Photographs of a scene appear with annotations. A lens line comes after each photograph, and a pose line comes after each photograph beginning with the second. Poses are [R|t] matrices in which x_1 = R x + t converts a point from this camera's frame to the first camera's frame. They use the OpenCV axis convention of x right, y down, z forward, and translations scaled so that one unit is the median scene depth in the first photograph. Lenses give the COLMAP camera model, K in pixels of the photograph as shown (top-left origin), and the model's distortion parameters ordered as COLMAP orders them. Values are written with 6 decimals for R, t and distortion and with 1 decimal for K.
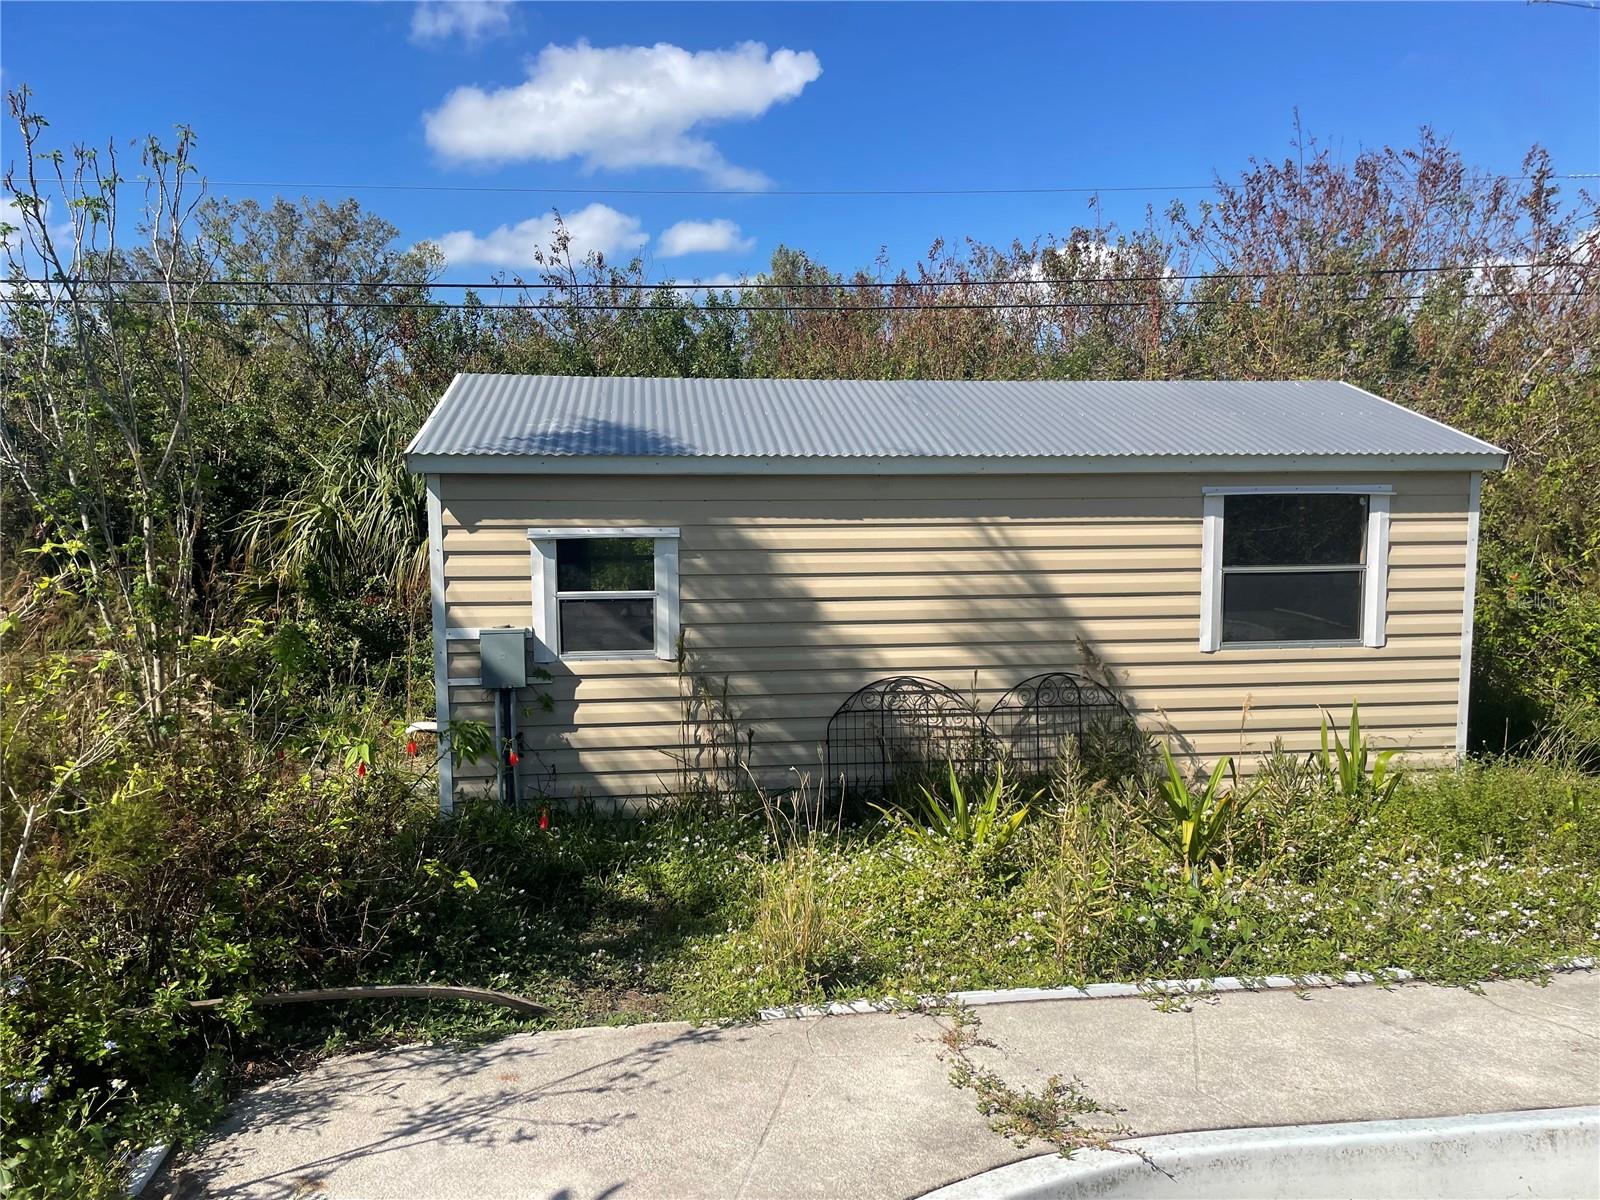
lens RADIAL K [[1214.2, 0, 800.0], [0, 1214.2, 600.0], [0, 0, 1]] dist [0.100927, -0.142253]
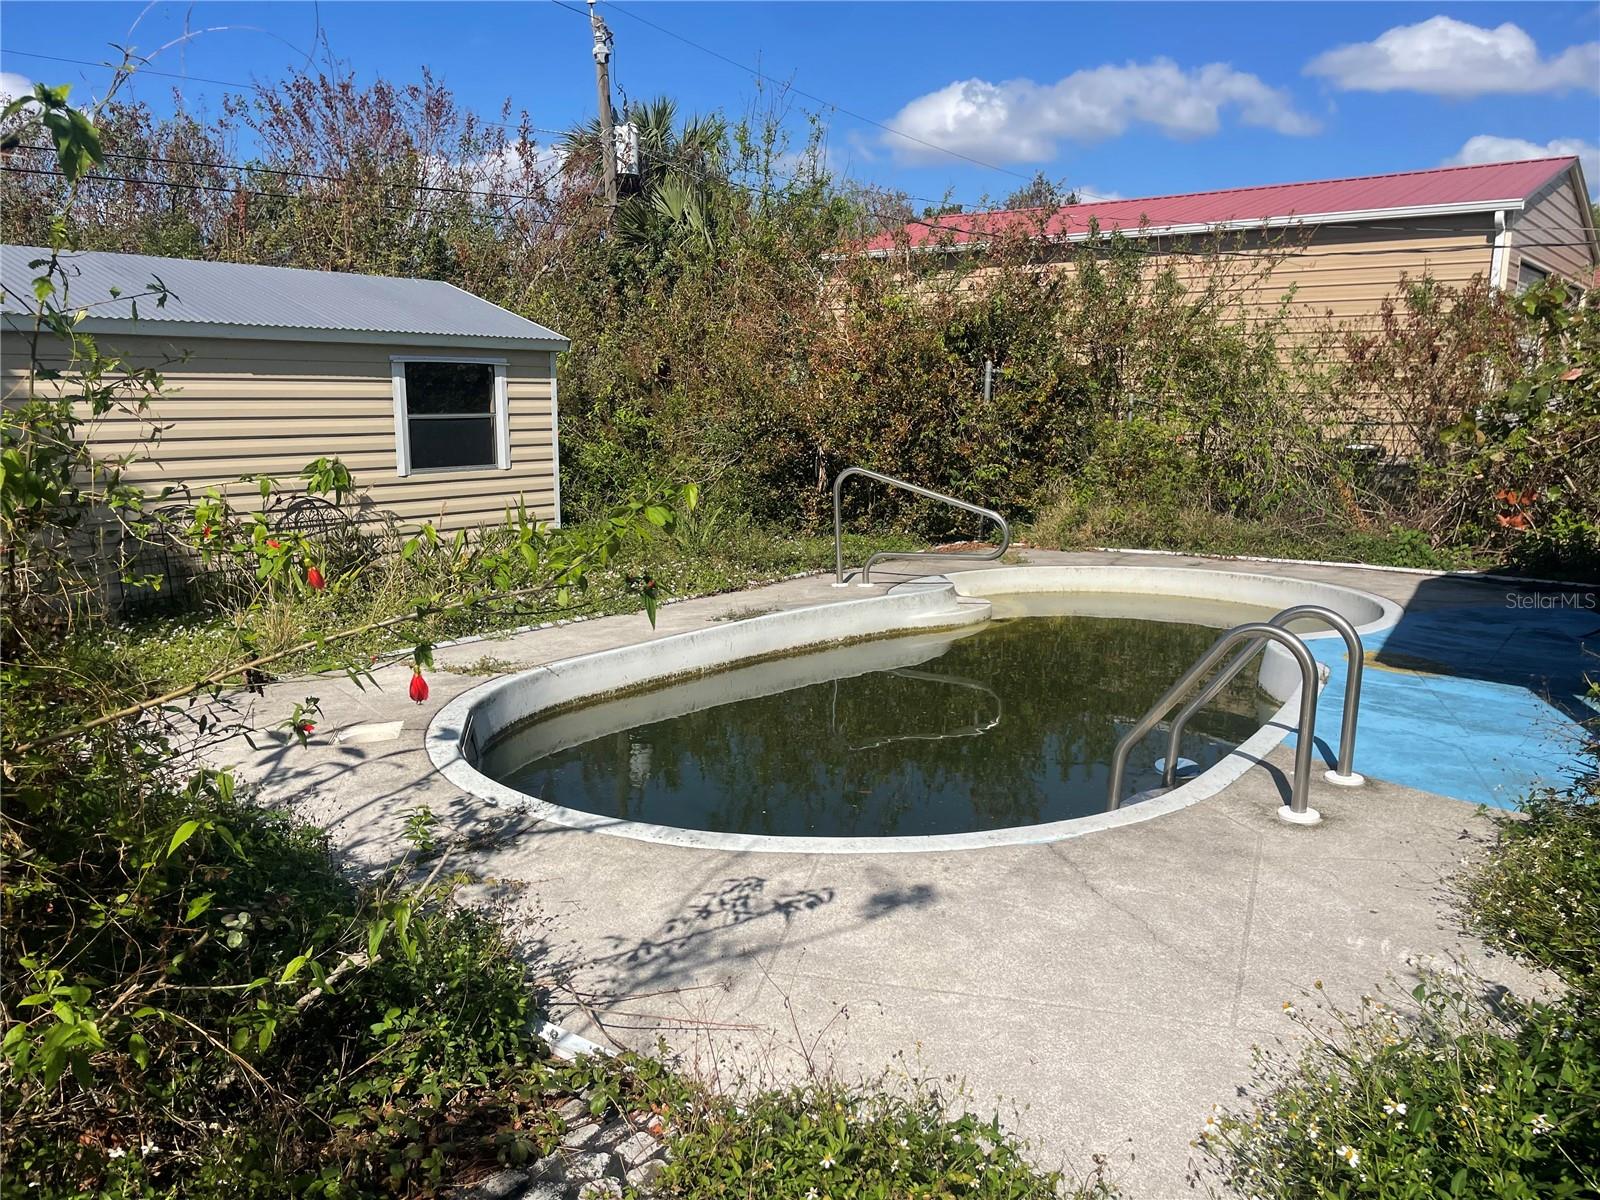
lens RADIAL K [[1214.2, 0, 800.0], [0, 1214.2, 600.0], [0, 0, 1]] dist [0.100927, -0.142253]
pose [[0.702722, -0.114562, 0.702180, -0.342418], [0.053774, 0.992680, 0.108141, 0.055281], [-0.709429, -0.038234, 0.703739, -0.300519]]
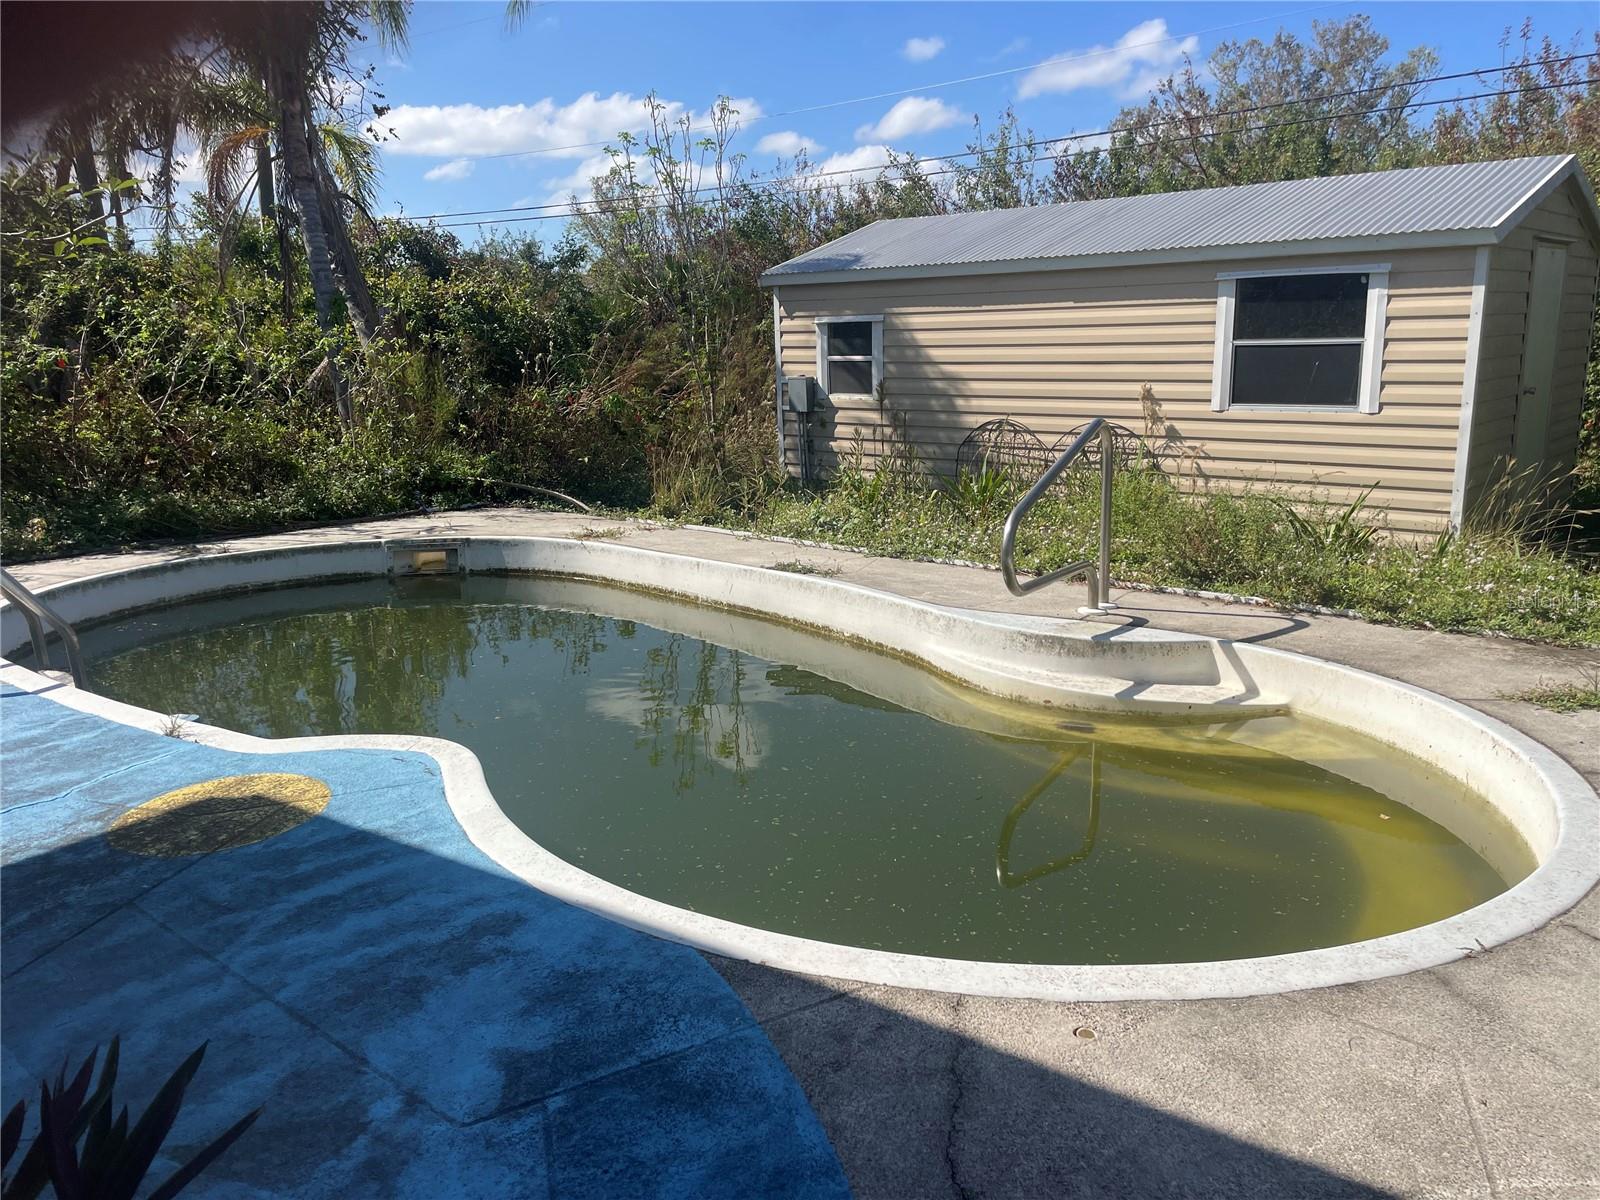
lens RADIAL K [[1214.2, 0, 800.0], [0, 1214.2, 600.0], [0, 0, 1]] dist [0.100927, -0.142253]
pose [[0.647313, 0.155892, -0.746113, 1.012337], [-0.053795, 0.985765, 0.159293, 0.055525], [0.760324, -0.062975, 0.646484, -0.126341]]
